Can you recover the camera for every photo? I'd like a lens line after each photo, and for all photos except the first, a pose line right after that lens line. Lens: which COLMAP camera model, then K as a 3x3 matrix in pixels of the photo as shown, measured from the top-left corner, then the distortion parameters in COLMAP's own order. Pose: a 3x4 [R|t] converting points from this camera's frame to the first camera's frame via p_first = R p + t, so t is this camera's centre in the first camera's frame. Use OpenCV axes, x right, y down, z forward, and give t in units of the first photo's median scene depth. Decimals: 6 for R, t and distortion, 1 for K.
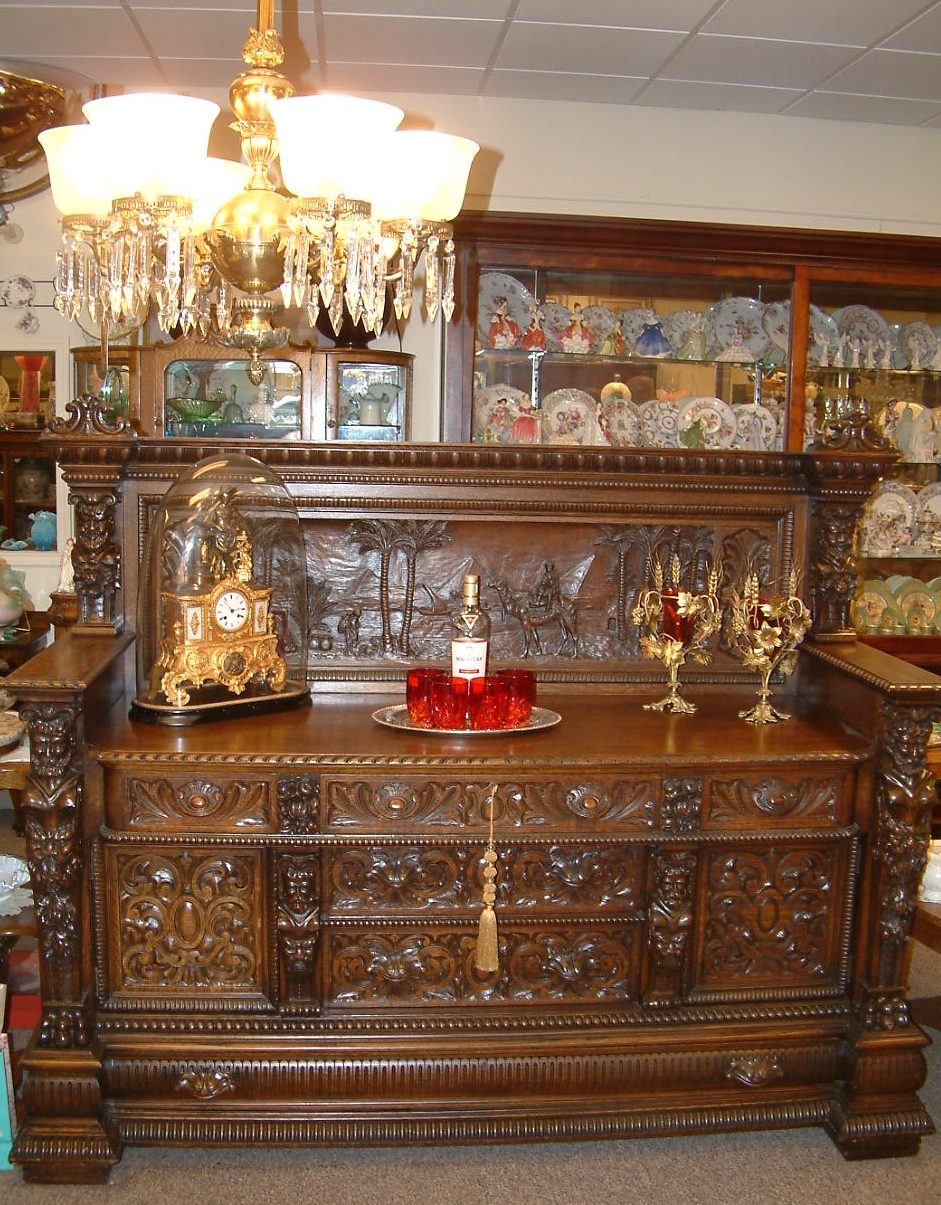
lens RADIAL K [[1333.6, 0, 489.0], [0, 1333.6, 617.2], [0, 0, 1]] dist [-0.228240, 0.171831]
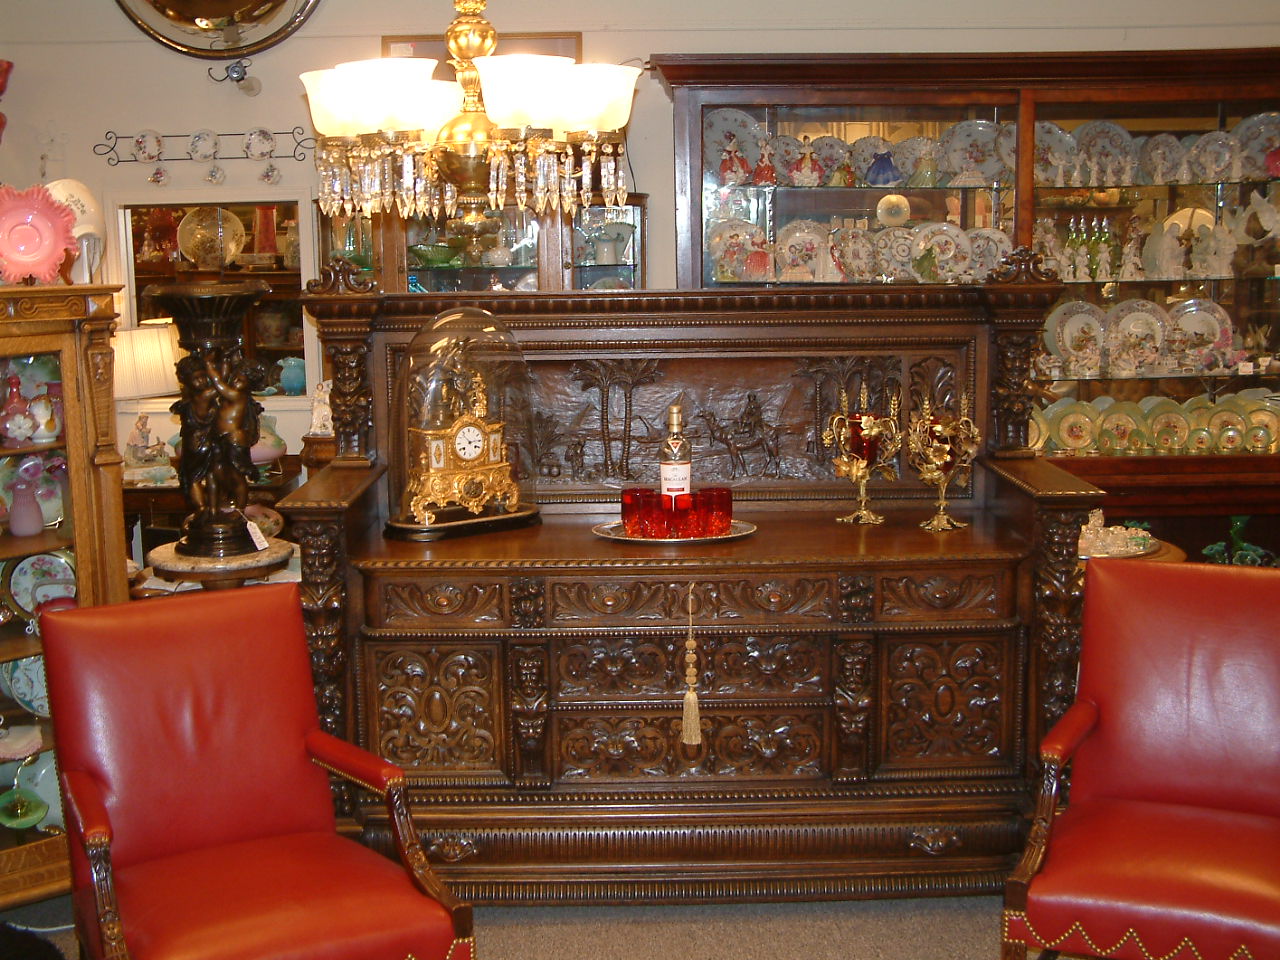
lens RADIAL K [[1574.2, 0, 640.0], [0, 1574.2, 480.0], [0, 0, 1]] dist [-0.170071, 0.392903]
pose [[0.994812, -0.023970, -0.098861, 0.090865], [0.025038, 0.999641, 0.009576, 0.018895], [0.098596, -0.012002, 0.995055, -0.362038]]
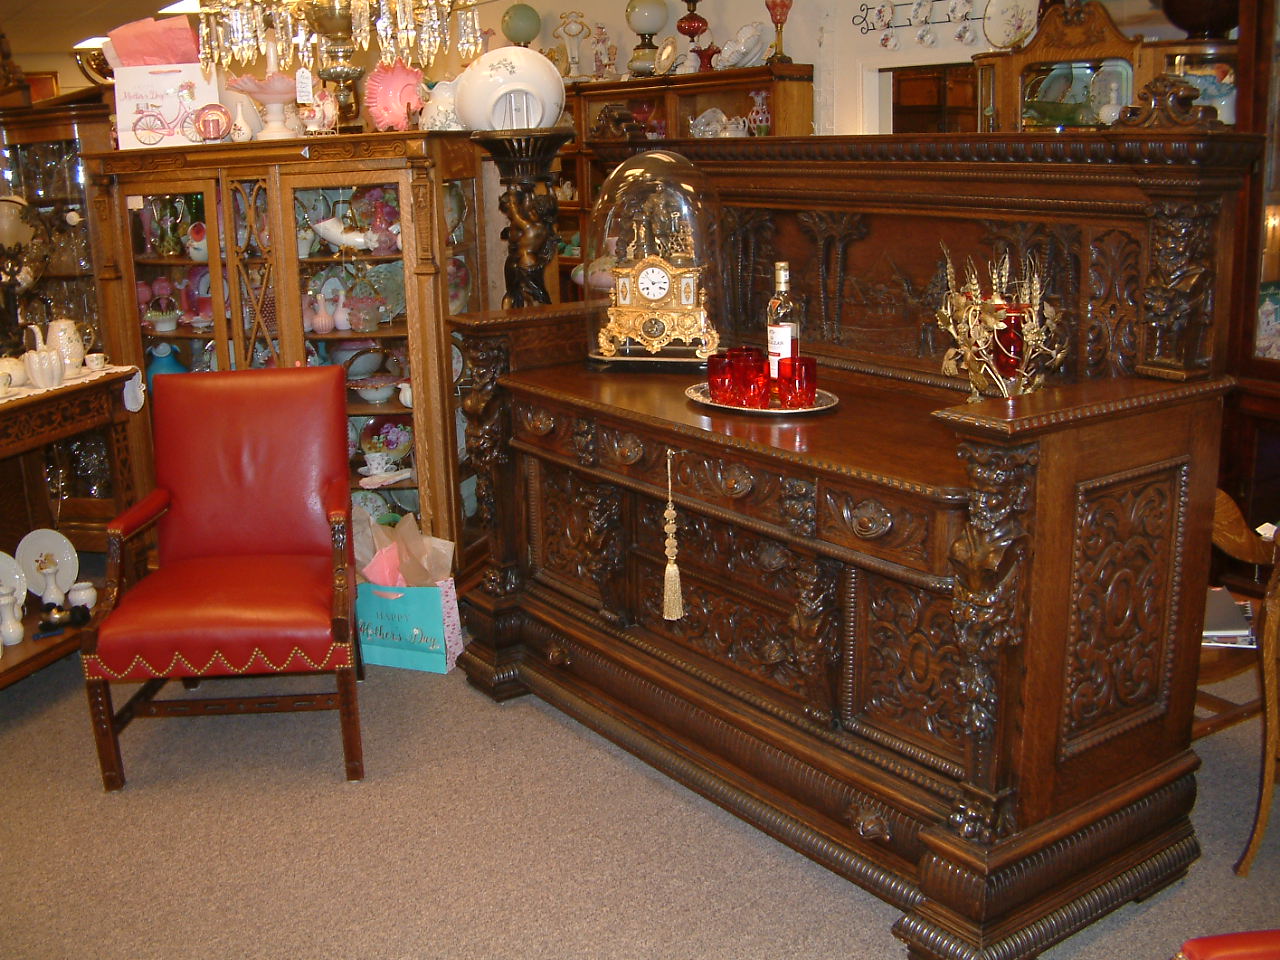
lens RADIAL K [[1340.2, 0, 640.0], [0, 1340.2, 480.0], [0, 0, 1]] dist [-0.217603, 0.159443]
pose [[0.494334, 0.177462, -0.850965, 0.863498], [-0.083642, 0.984108, 0.156640, -0.017811], [0.865239, -0.006256, 0.501321, 0.390254]]
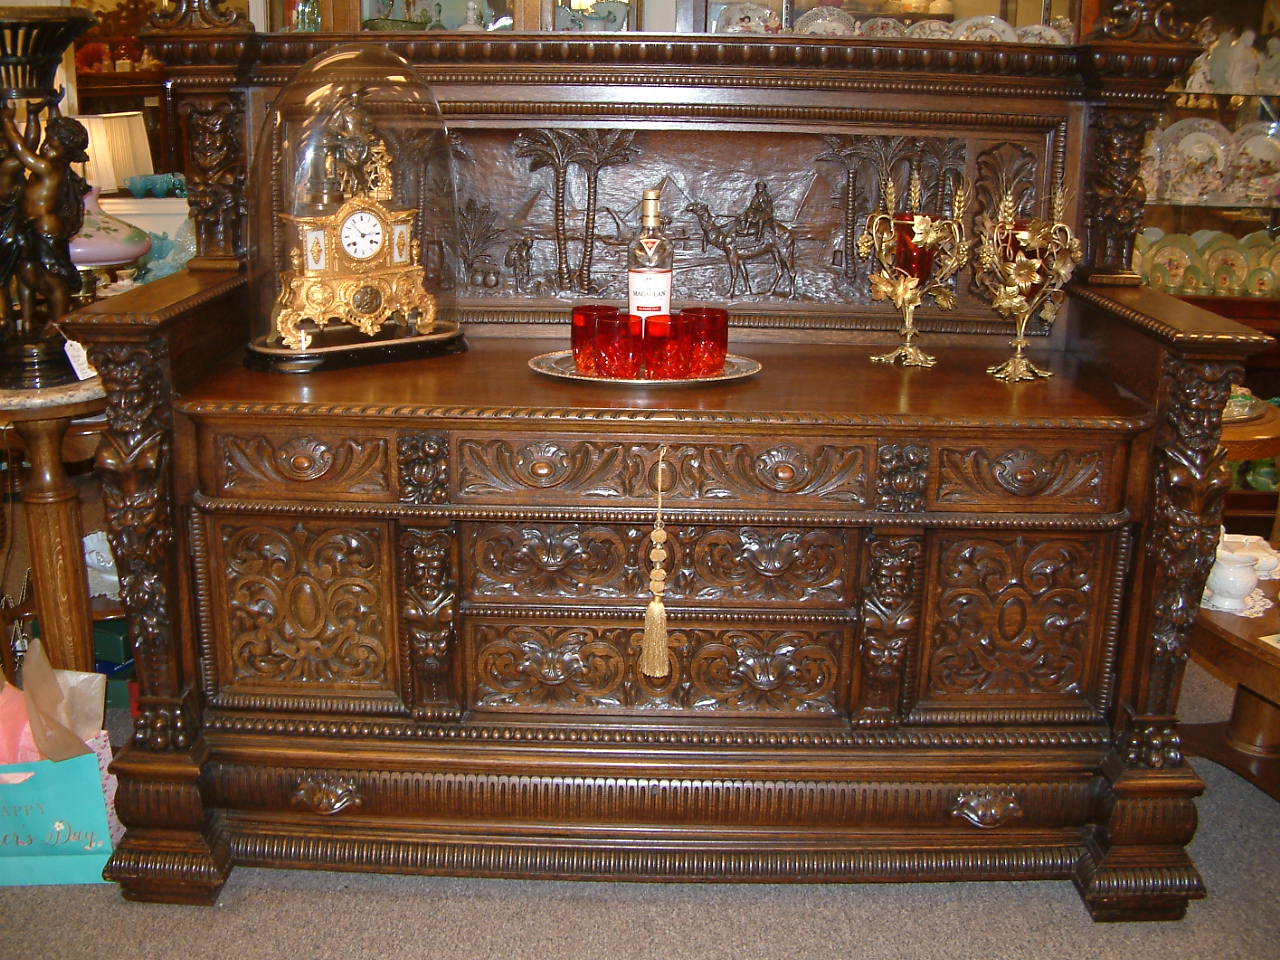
lens RADIAL K [[1340.2, 0, 640.0], [0, 1340.2, 480.0], [0, 0, 1]] dist [-0.217603, 0.159443]
pose [[0.993644, 0.021298, -0.110534, 0.073578], [-0.005774, 0.990289, 0.138903, 0.031587], [0.112419, -0.137382, 0.984118, 0.187448]]
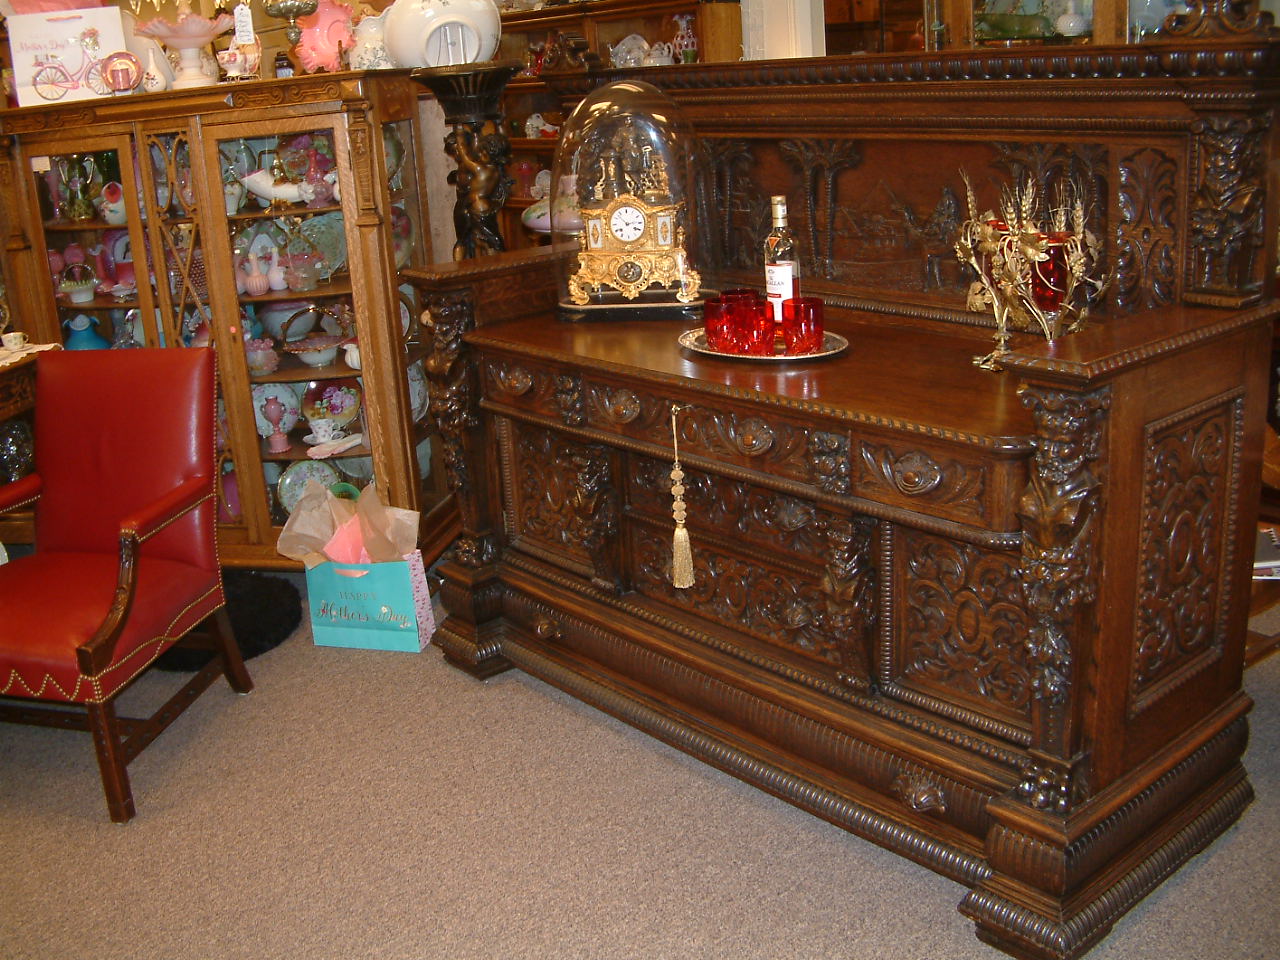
lens RADIAL K [[1340.2, 0, 640.0], [0, 1340.2, 480.0], [0, 0, 1]] dist [-0.217603, 0.159443]
pose [[0.568589, 0.187399, -0.800992, 0.751581], [-0.038285, 0.978679, 0.201794, -0.020360], [0.821730, -0.084072, 0.563641, 0.367520]]
